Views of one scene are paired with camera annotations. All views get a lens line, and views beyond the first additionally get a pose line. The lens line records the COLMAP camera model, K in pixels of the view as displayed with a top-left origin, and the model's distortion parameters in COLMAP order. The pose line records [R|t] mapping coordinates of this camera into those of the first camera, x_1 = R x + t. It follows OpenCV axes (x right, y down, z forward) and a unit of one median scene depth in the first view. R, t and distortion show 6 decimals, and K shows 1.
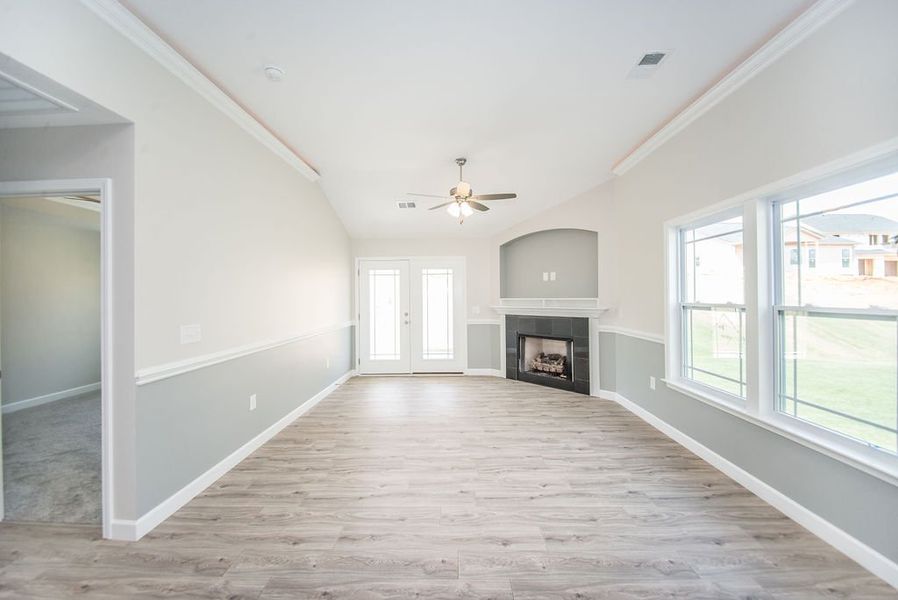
lens RADIAL K [[353.8, 0, 449.6], [0, 353.8, 293.2], [0, 0, 1]] dist [0.006059, -0.001972]
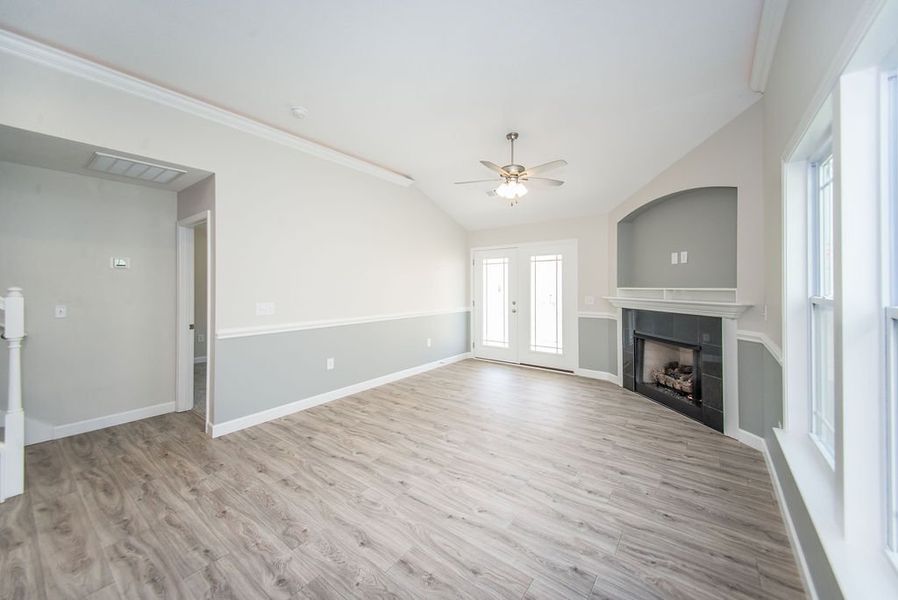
lens RADIAL K [[338.5, 0, 438.7], [0, 338.5, 283.2], [0, 0, 1]] dist [0.025474, -0.003632]
pose [[0.803268, 0.002275, -0.595614, 0.355509], [-0.000308, 0.999994, 0.003404, 0.002685], [0.595618, -0.002552, 0.803264, 0.158081]]
